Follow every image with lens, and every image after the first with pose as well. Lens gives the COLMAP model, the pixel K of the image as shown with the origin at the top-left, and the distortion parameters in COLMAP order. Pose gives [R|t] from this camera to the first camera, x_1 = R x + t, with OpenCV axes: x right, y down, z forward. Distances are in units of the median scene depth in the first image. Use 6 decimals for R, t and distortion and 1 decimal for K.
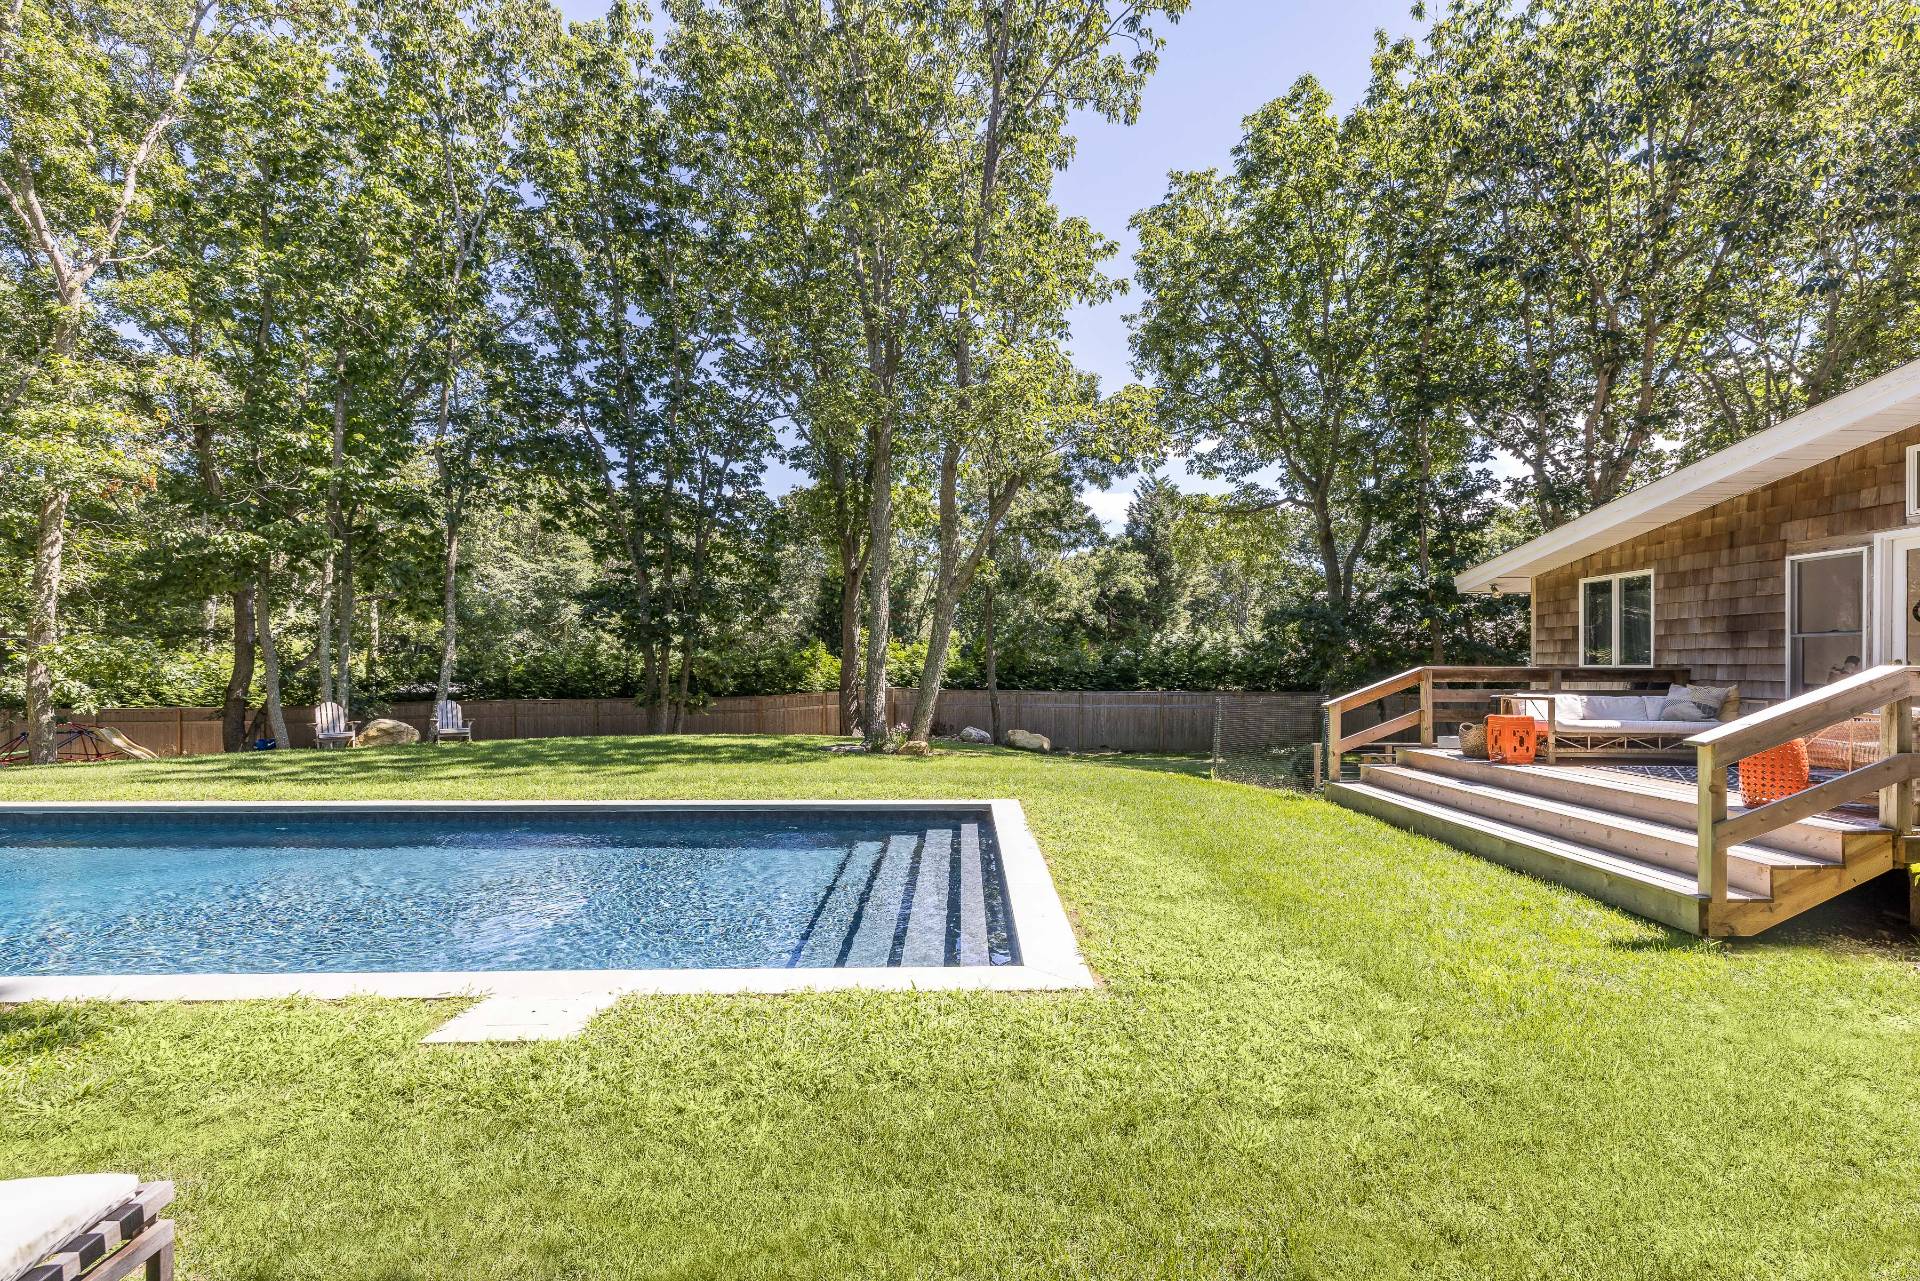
lens RADIAL K [[813.4, 0, 958.1], [0, 813.4, 662.9], [0, 0, 1]] dist [0.000321, 0.000074]
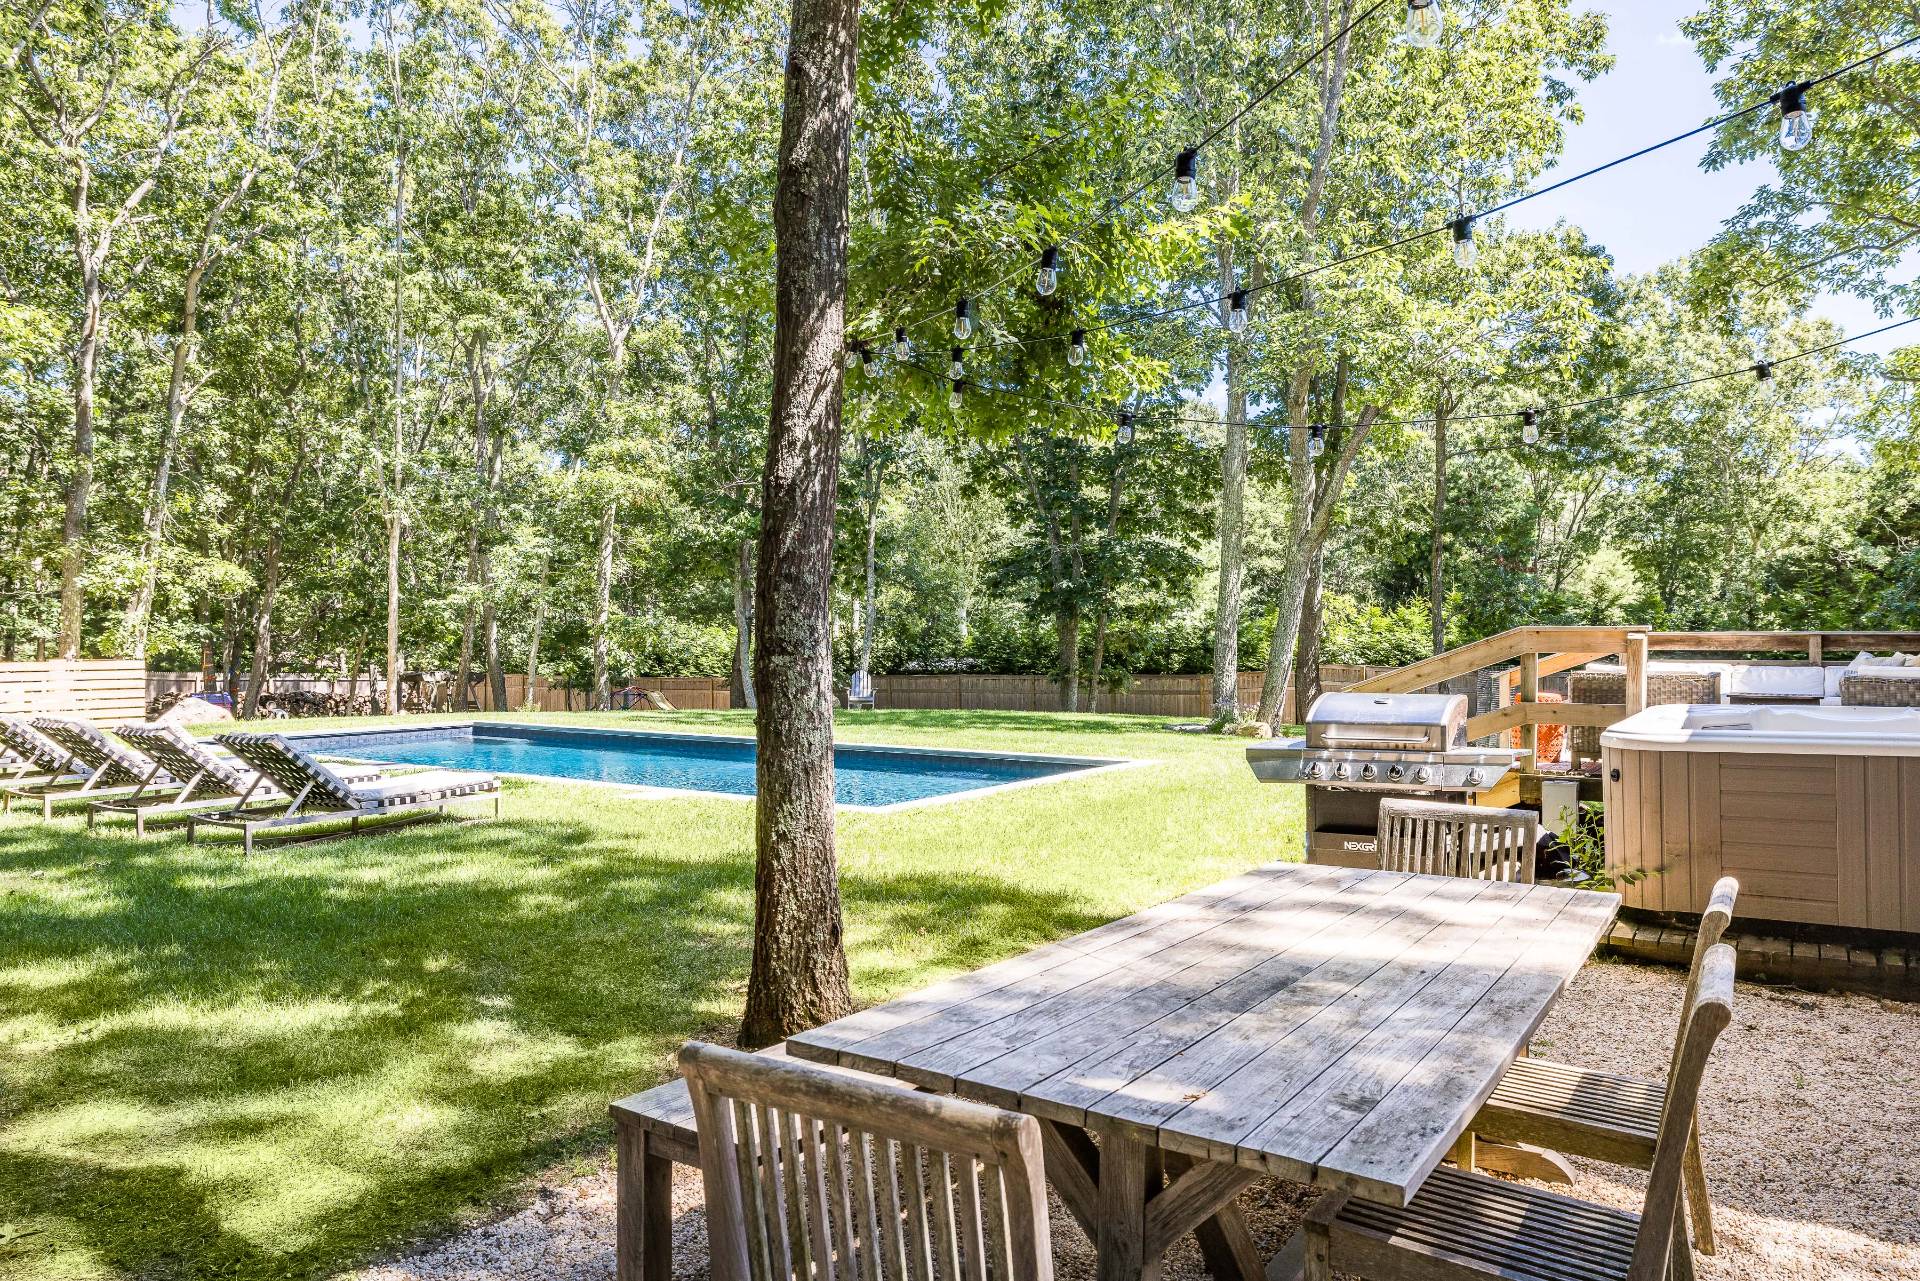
lens RADIAL K [[1233.6, 0, 960.0], [0, 1233.6, 640.5], [0, 0, 1]] dist [-0.002631, -0.000609]
pose [[0.817704, -0.002721, -0.575633, 0.343082], [0.005316, 0.999982, 0.002824, 0.002818], [0.575615, -0.005369, 0.817703, -0.205731]]
